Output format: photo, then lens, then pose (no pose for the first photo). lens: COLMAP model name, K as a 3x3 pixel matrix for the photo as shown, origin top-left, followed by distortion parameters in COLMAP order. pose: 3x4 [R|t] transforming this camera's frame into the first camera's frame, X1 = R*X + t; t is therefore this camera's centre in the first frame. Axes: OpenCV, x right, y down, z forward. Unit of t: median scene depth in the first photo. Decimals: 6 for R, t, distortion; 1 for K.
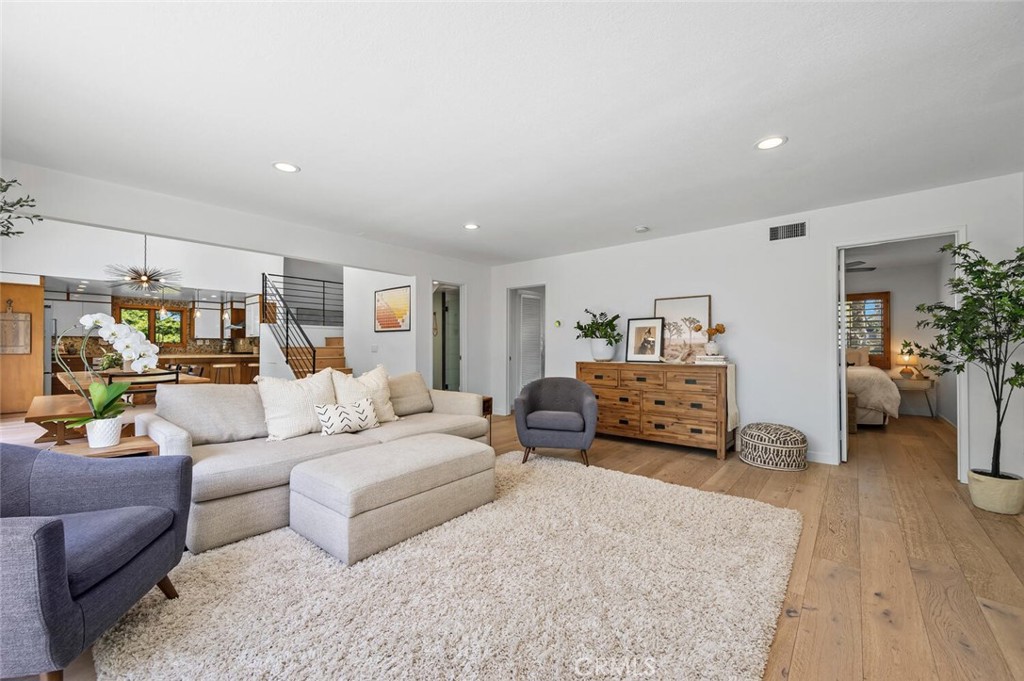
lens RADIAL K [[413.0, 0, 510.6], [0, 413.0, 341.9], [0, 0, 1]] dist [0.000838, -0.000019]
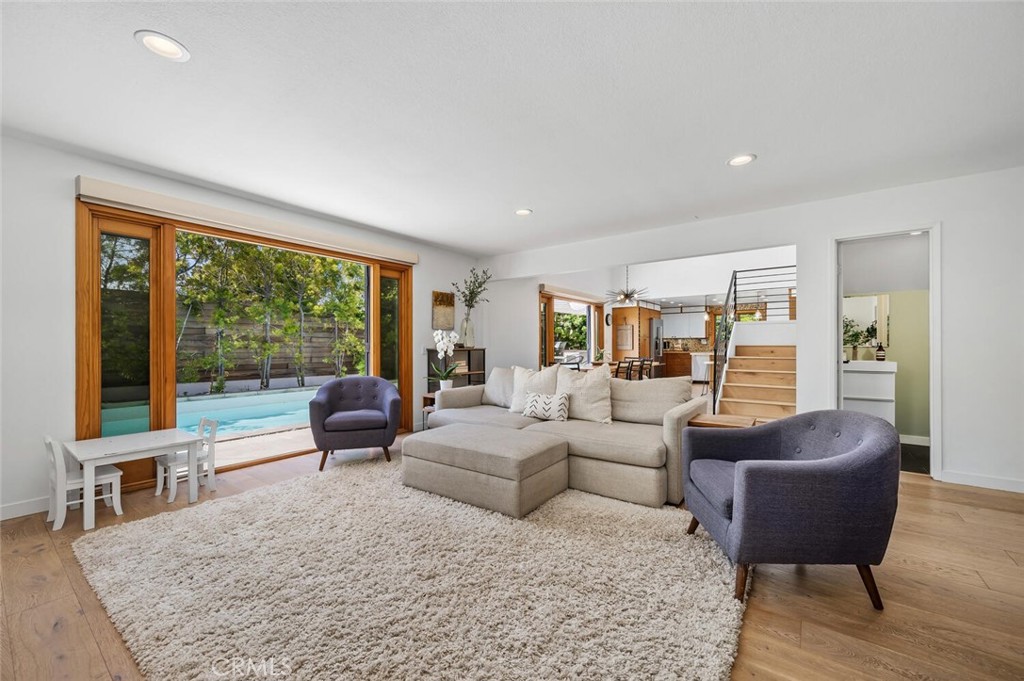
lens RADIAL K [[413.0, 0, 509.9], [0, 413.0, 346.8], [0, 0, 1]] dist [0.000838, -0.000019]
pose [[0.078278, 0.002465, -0.996929, 0.514912], [0.010906, 0.999935, 0.003329, 0.008103], [0.996872, -0.011133, 0.078246, 0.557640]]
